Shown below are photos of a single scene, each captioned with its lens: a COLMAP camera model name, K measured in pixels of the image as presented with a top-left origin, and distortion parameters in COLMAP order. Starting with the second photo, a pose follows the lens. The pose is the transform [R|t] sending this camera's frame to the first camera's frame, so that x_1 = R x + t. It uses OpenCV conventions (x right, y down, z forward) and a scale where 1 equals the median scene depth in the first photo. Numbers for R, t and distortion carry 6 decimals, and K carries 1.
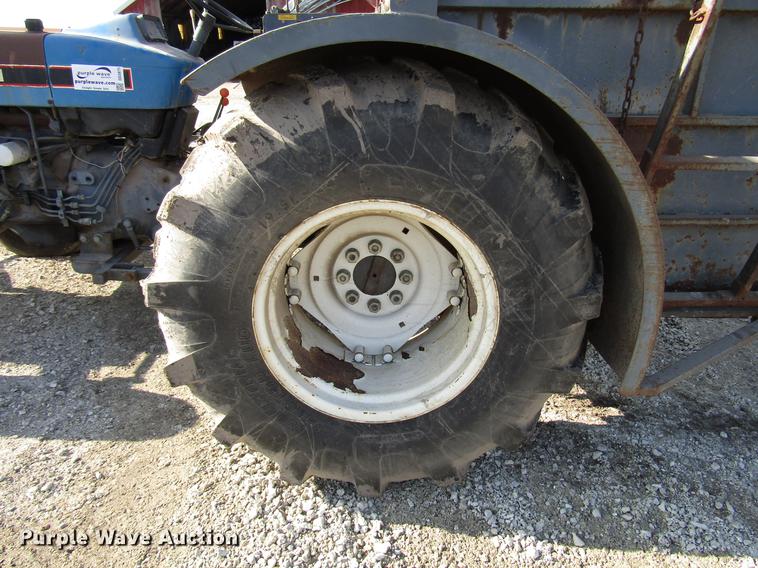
lens RADIAL K [[536.7, 0, 377.4], [0, 536.7, 286.5], [0, 0, 1]] dist [-0.010099, 0.000421]
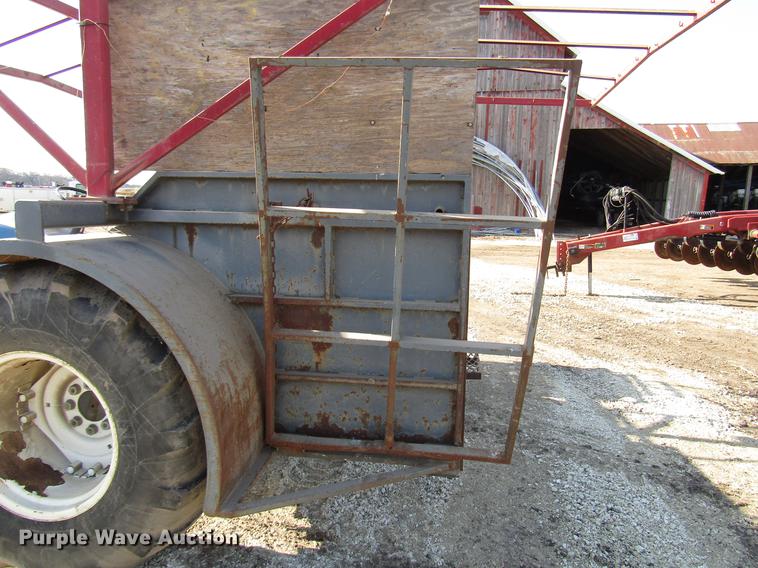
lens RADIAL K [[536.7, 0, 380.0], [0, 536.7, 285.9], [0, 0, 1]] dist [-0.010099, 0.000421]
pose [[0.989861, 0.038857, -0.136624, 0.957285], [-0.072222, 0.965925, -0.248540, -0.032935], [0.122311, 0.255887, 0.958938, -0.281829]]
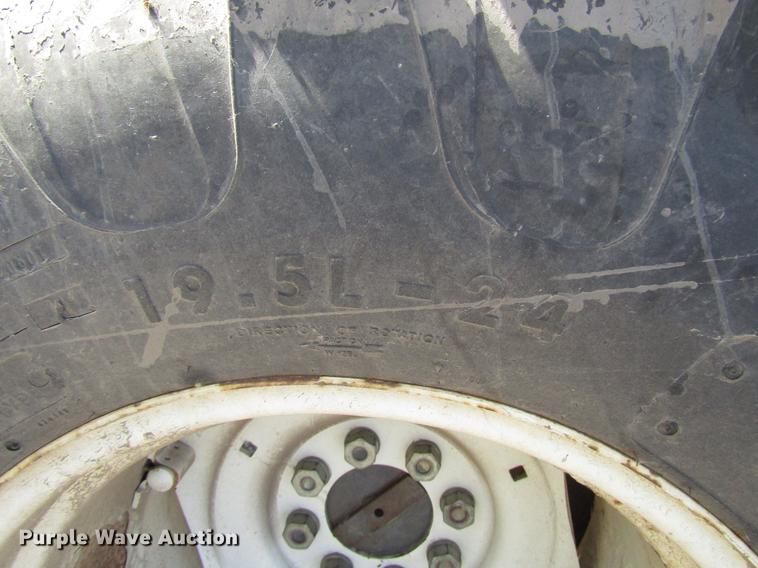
lens RADIAL K [[536.7, 0, 378.4], [0, 536.7, 283.0], [0, 0, 1]] dist [-0.010099, 0.000421]
pose [[0.842811, 0.536335, 0.044890, -0.126336], [-0.524853, 0.837496, -0.152082, -0.112497], [-0.119162, 0.104616, 0.987348, 0.655949]]
